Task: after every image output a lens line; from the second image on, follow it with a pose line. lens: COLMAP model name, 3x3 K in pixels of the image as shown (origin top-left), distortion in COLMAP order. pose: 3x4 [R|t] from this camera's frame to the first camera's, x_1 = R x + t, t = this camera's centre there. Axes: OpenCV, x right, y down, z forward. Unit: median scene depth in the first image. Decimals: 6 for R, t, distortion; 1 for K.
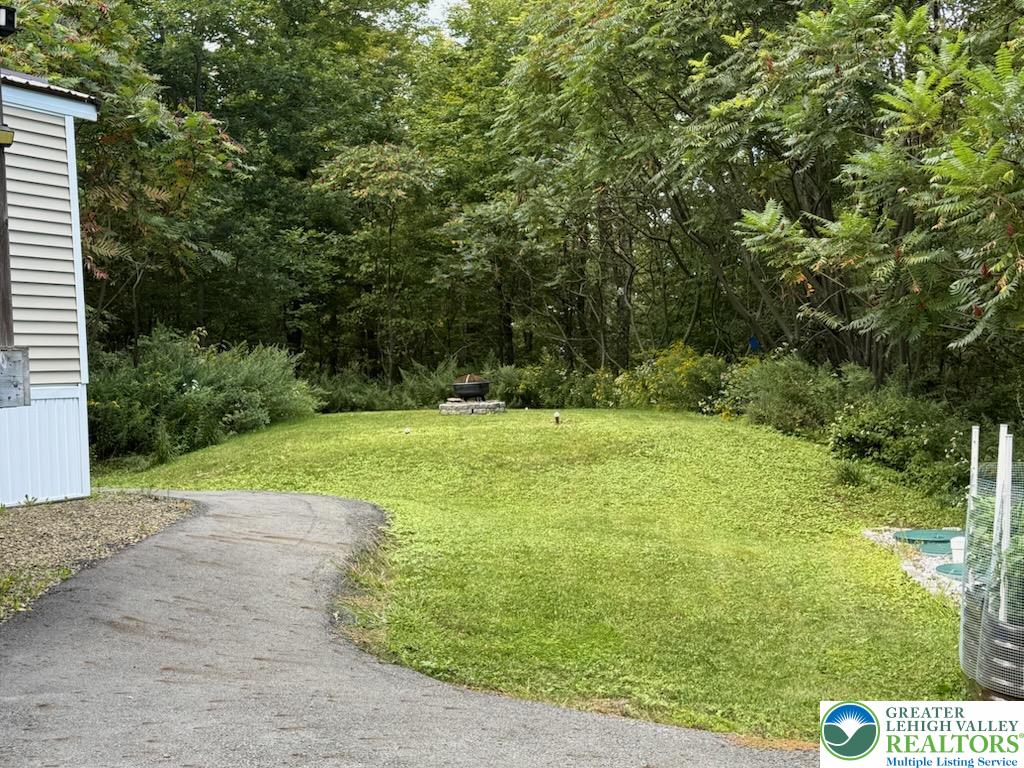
lens RADIAL K [[1365.5, 0, 512.0], [0, 1365.5, 383.7], [0, 0, 1]] dist [0.034634, 0.000000]
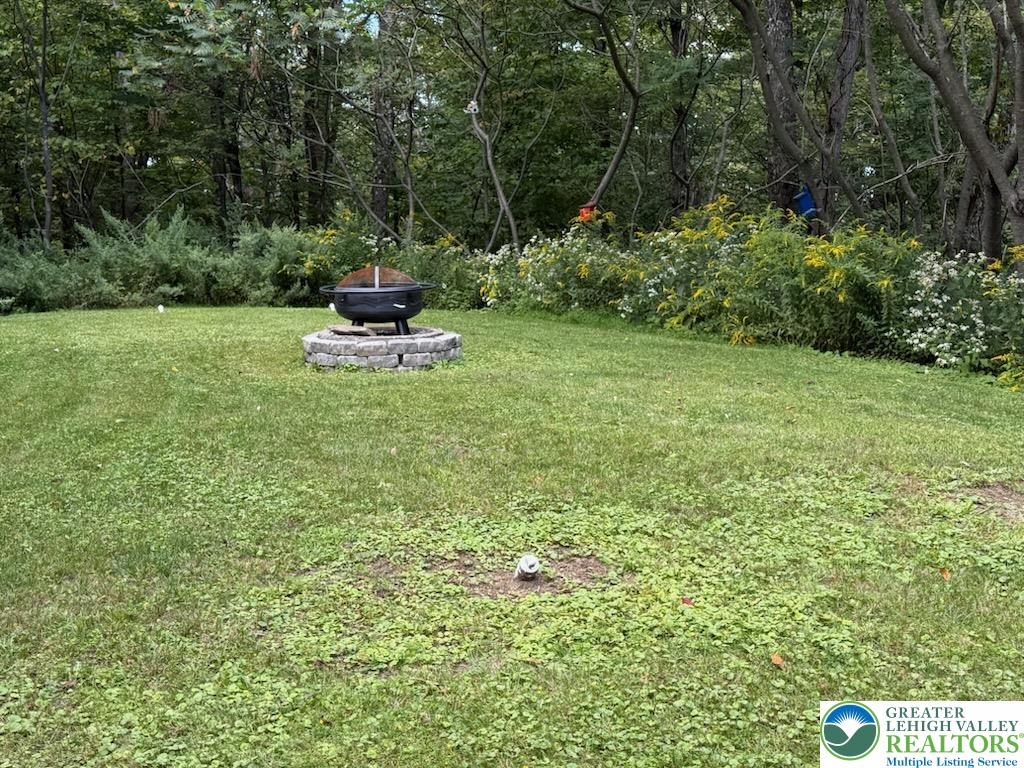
lens RADIAL K [[1365.5, 0, 512.2], [0, 1365.5, 384.8], [0, 0, 1]] dist [0.034634, 0.000000]
pose [[0.957808, -0.003910, 0.287381, -0.074981], [-0.027862, 0.993935, 0.106385, -0.010655], [-0.286054, -0.109903, 0.951890, 0.405088]]
